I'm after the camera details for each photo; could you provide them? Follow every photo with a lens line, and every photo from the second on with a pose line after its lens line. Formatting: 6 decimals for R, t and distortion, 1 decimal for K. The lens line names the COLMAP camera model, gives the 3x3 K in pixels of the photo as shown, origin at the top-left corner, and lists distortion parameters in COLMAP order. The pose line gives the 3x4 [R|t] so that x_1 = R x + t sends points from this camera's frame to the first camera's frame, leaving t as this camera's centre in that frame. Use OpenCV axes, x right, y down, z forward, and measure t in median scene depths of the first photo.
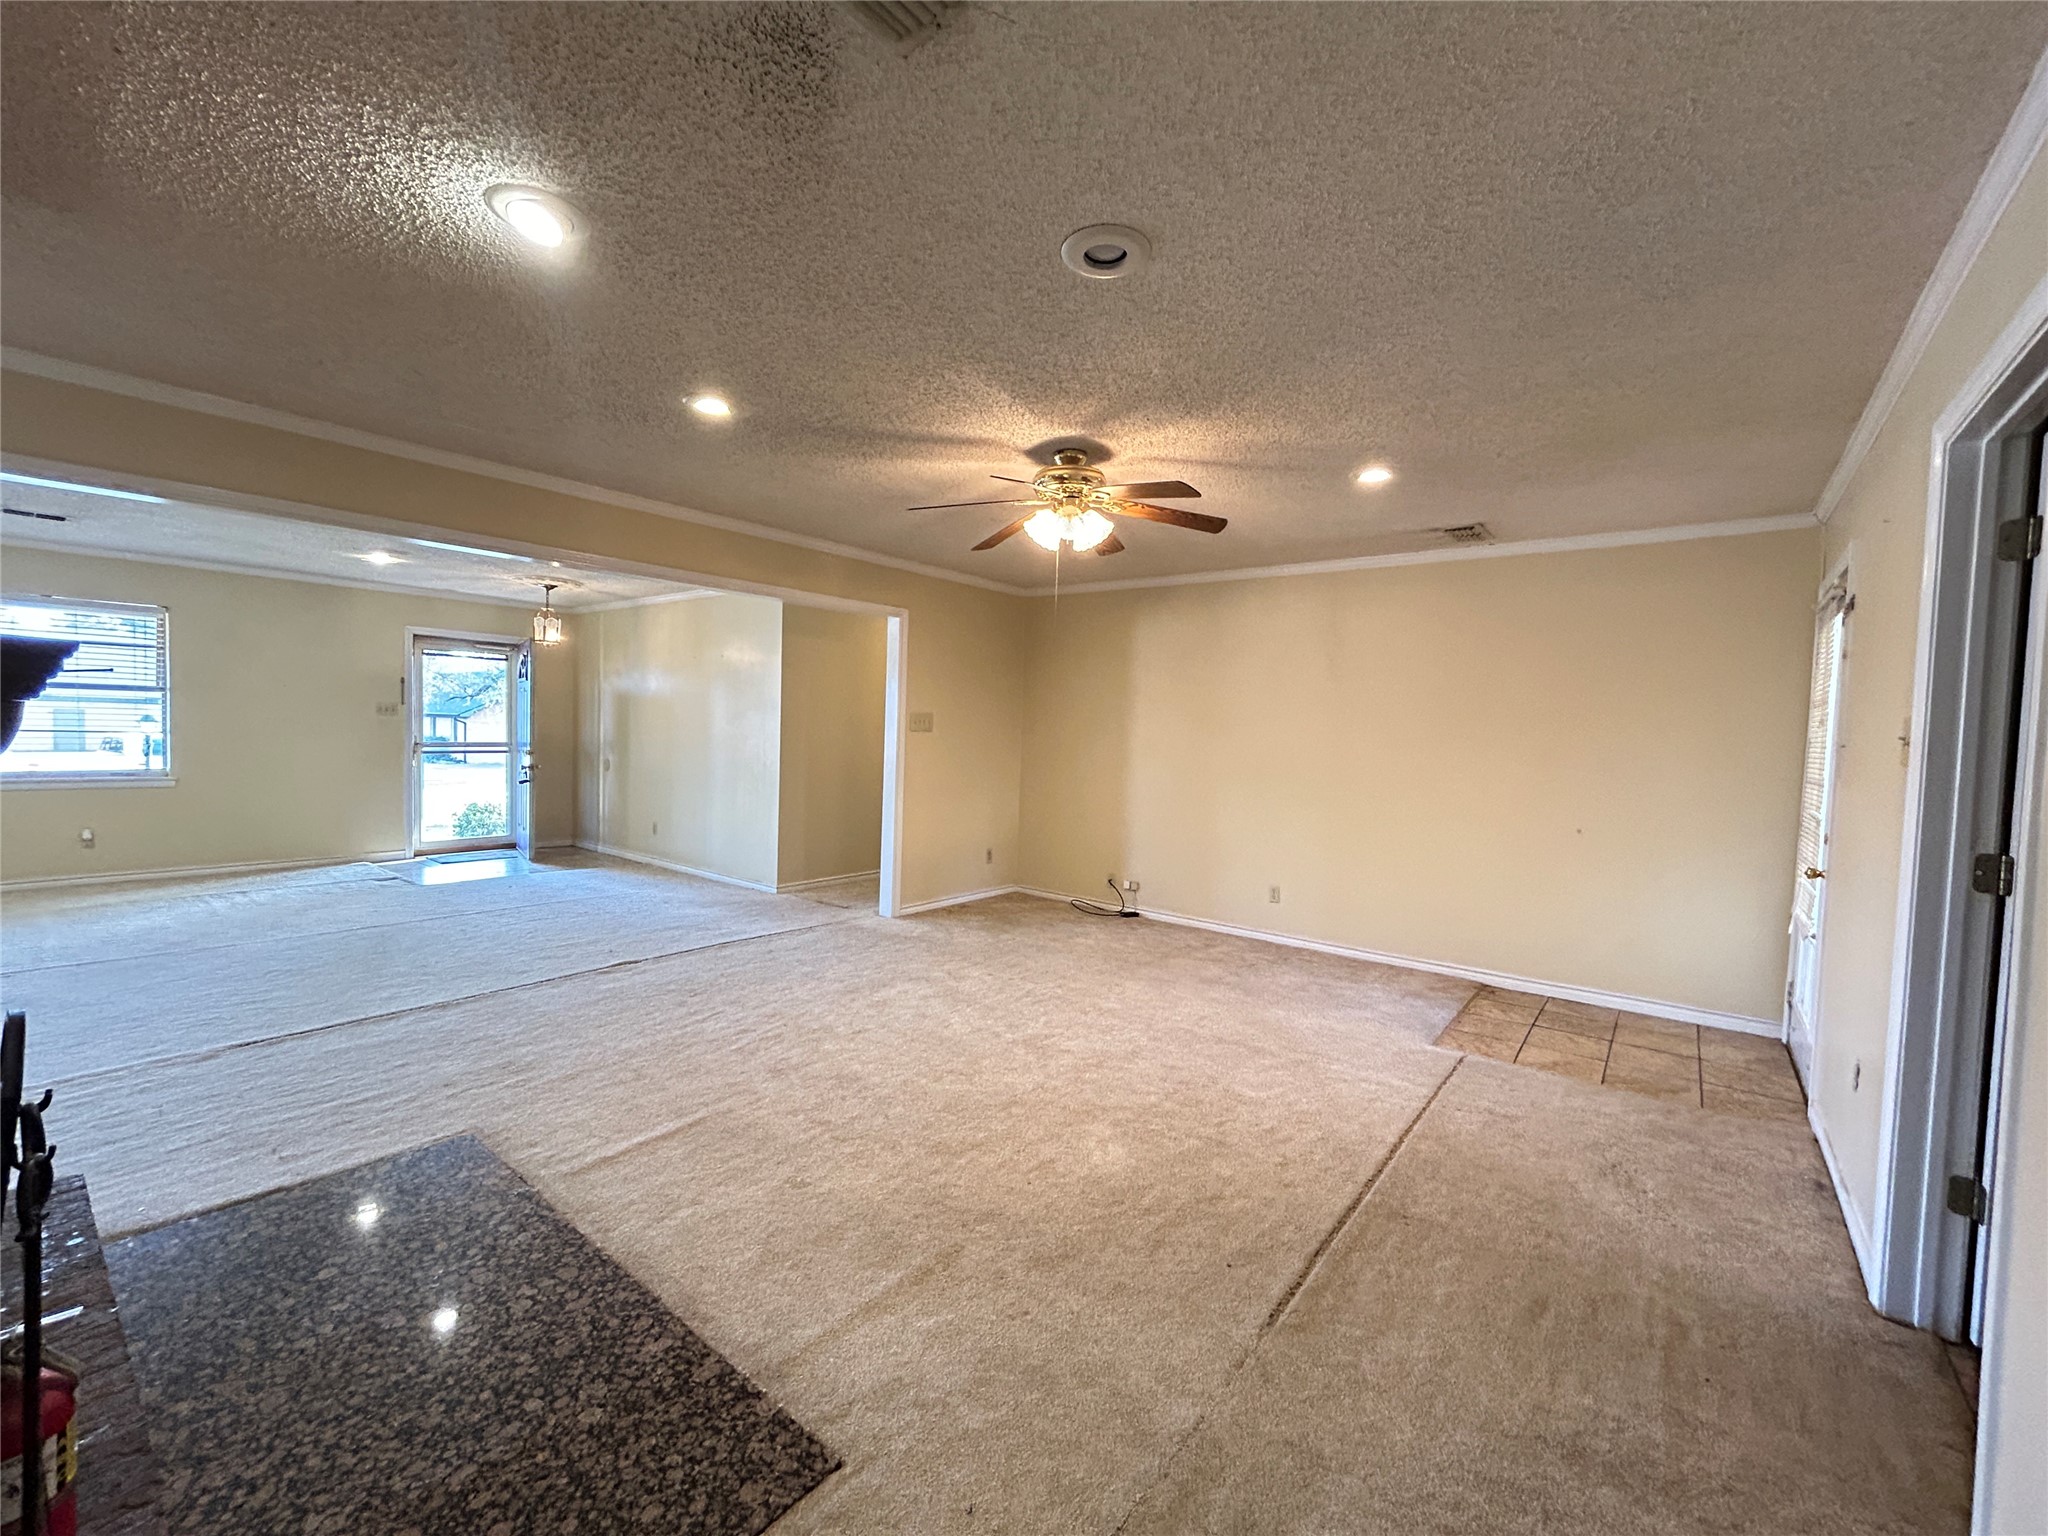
lens RADIAL K [[823.3, 0, 1020.4], [0, 823.3, 762.4], [0, 0, 1]] dist [0.000483, 0.000011]
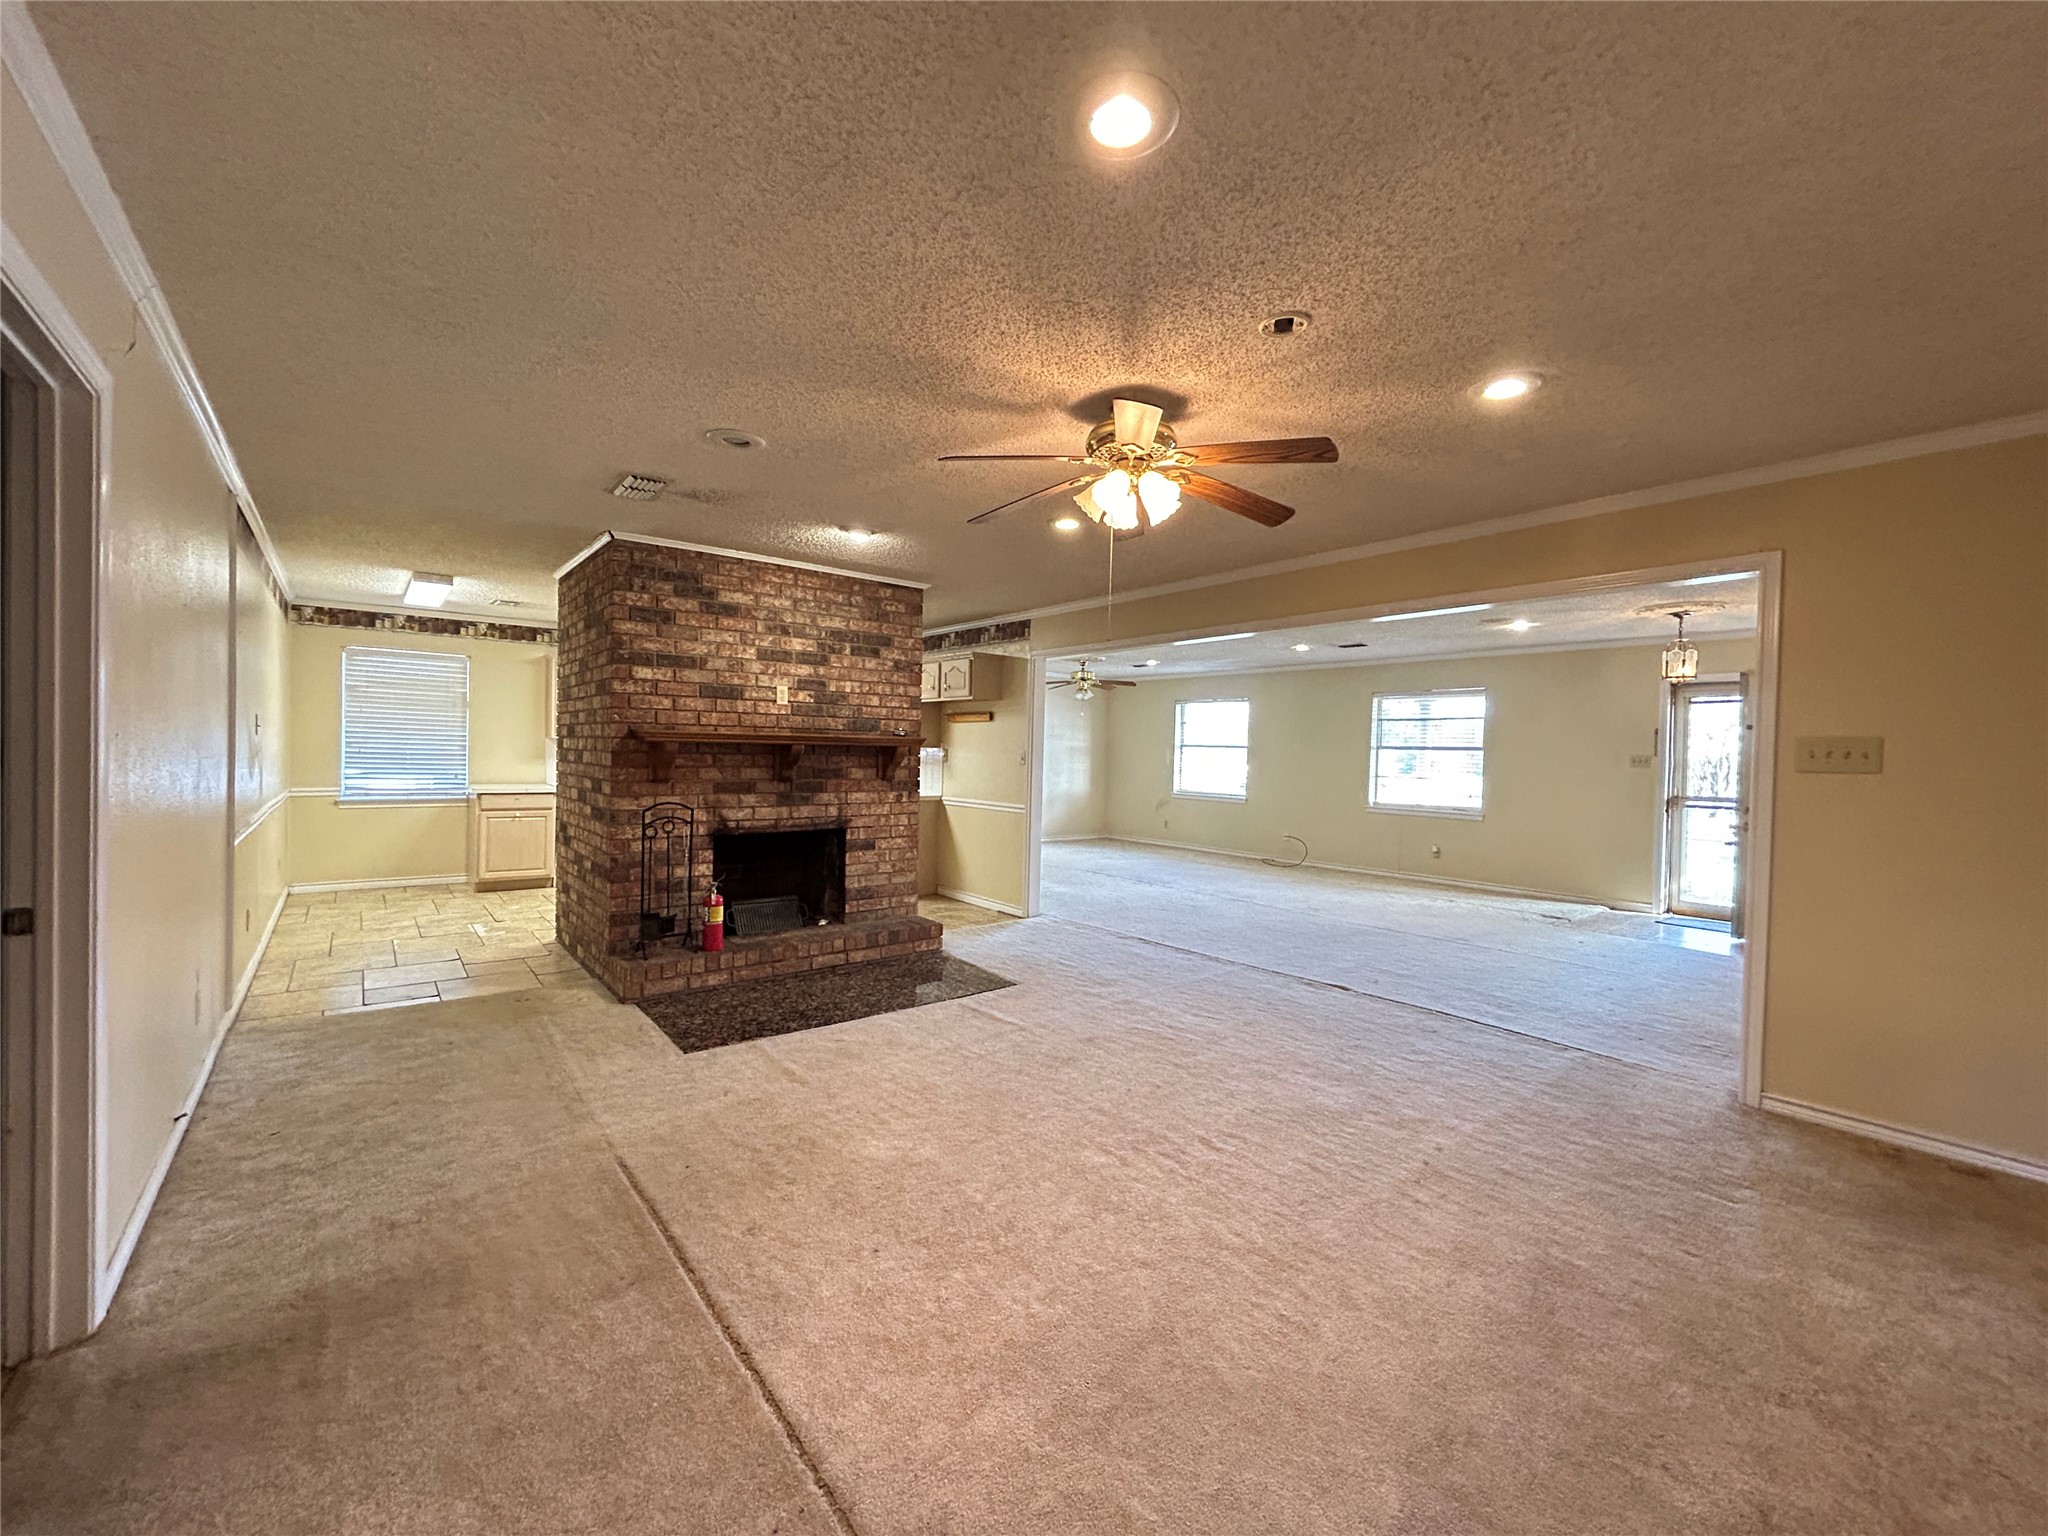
lens RADIAL K [[823.3, 0, 1020.4], [0, 823.3, 762.4], [0, 0, 1]] dist [0.000483, 0.000011]
pose [[-0.203316, -0.020464, -0.978899, 0.734542], [-0.067149, 0.997719, -0.006910, -0.010076], [0.976808, 0.064328, -0.204226, 0.909561]]
